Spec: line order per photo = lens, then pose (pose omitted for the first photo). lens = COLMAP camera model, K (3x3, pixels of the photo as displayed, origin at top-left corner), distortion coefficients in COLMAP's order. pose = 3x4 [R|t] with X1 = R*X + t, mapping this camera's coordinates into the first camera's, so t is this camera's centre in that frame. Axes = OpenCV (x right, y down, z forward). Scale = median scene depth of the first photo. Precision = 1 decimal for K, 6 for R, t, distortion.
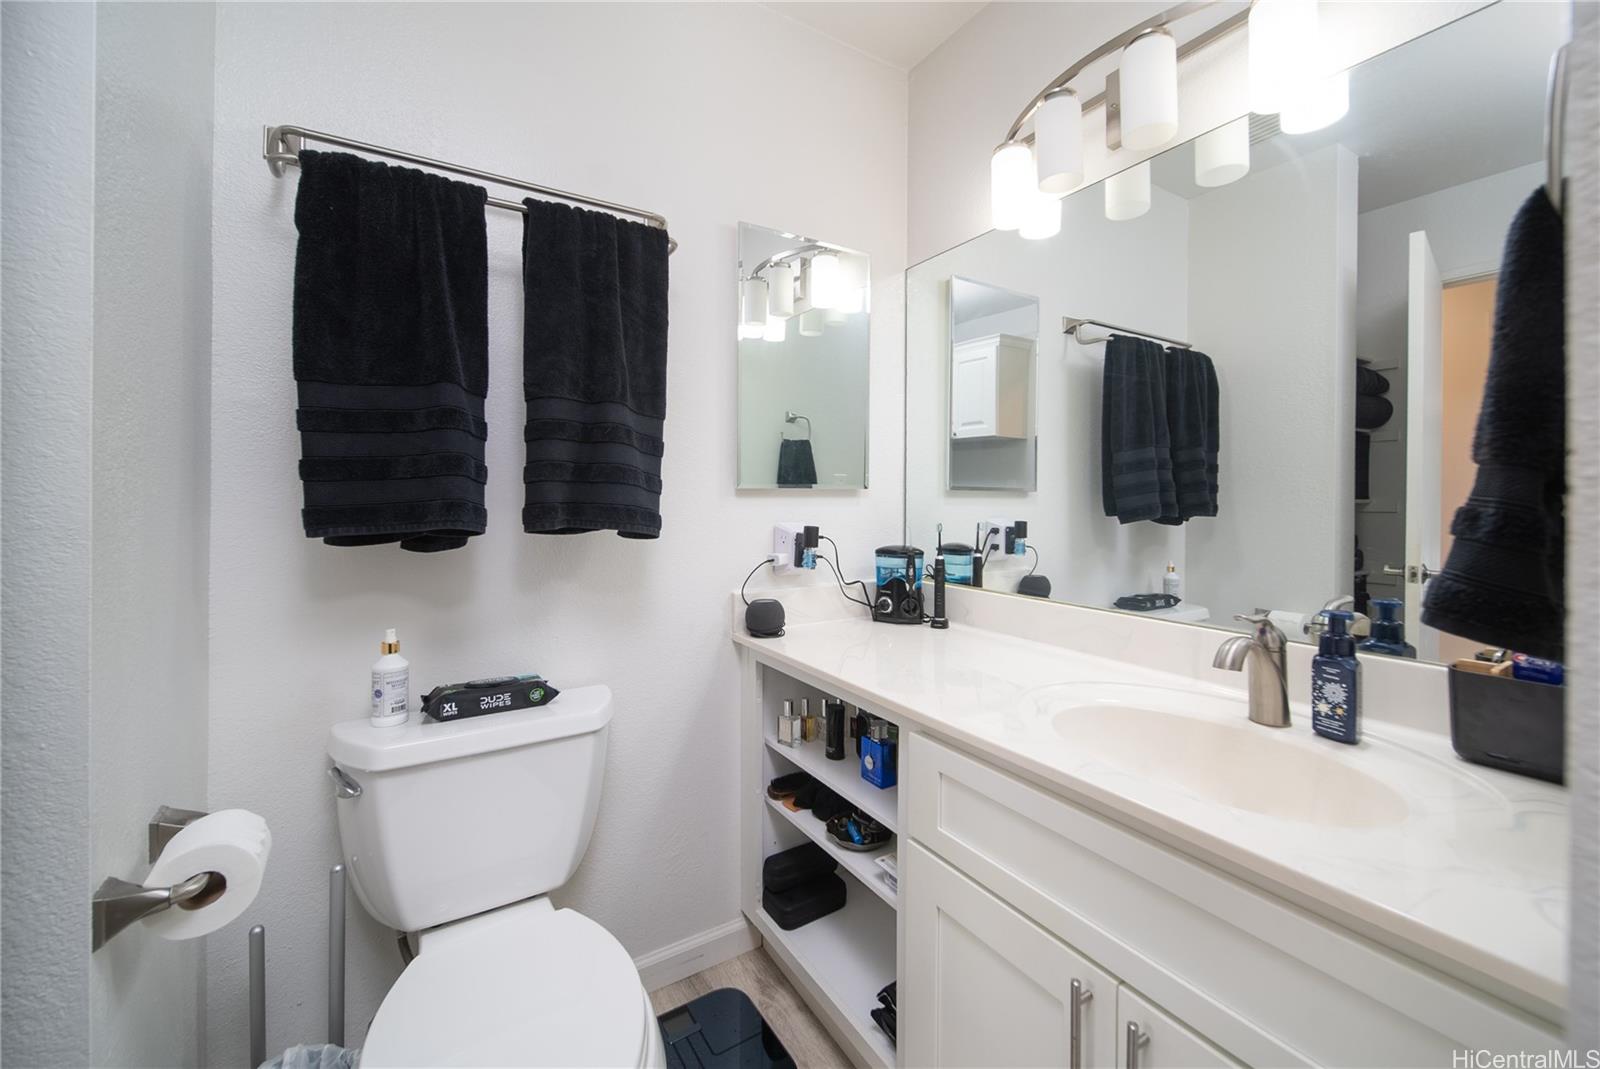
lens RADIAL K [[663.8, 0, 855.8], [0, 663.8, 495.0], [0, 0, 1]] dist [0.011227, -0.000102]
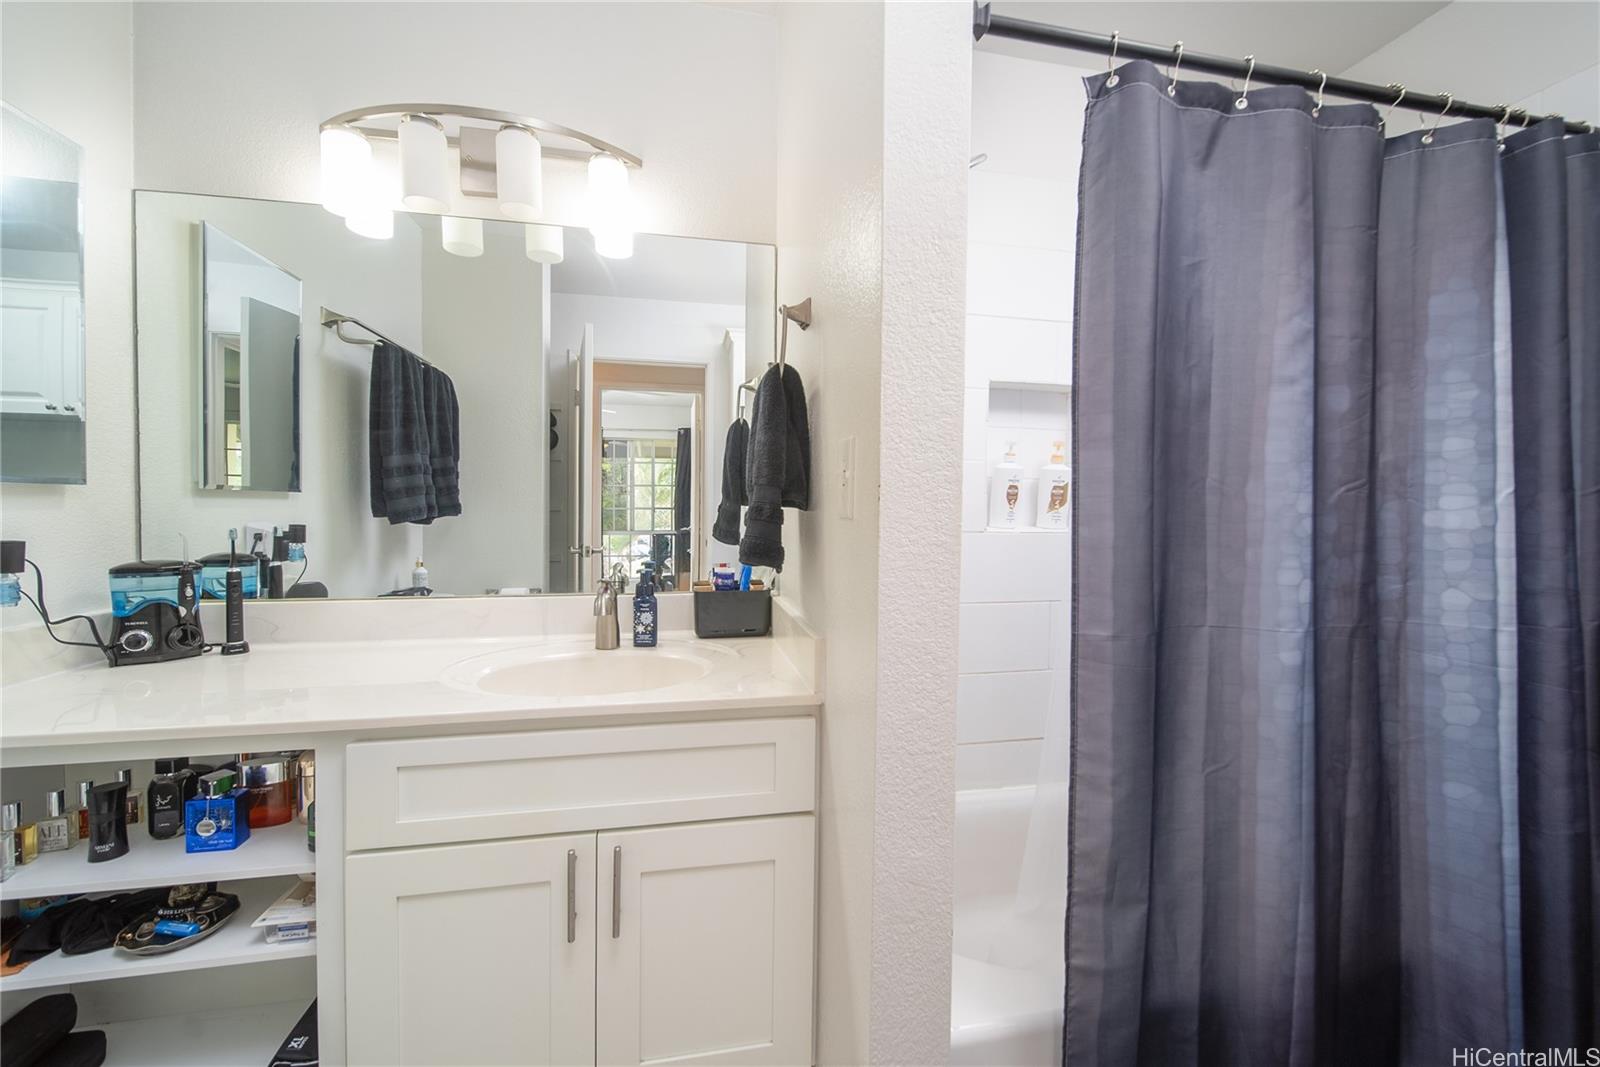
lens RADIAL K [[613.4, 0, 812.0], [0, 613.4, 518.0], [0, 0, 1]] dist [-0.001549, -0.000367]
pose [[0.348144, -0.020252, 0.937222, -0.339452], [-0.009500, 0.999639, 0.025129, 0.002991], [-0.937393, -0.017652, 0.347826, 0.053840]]
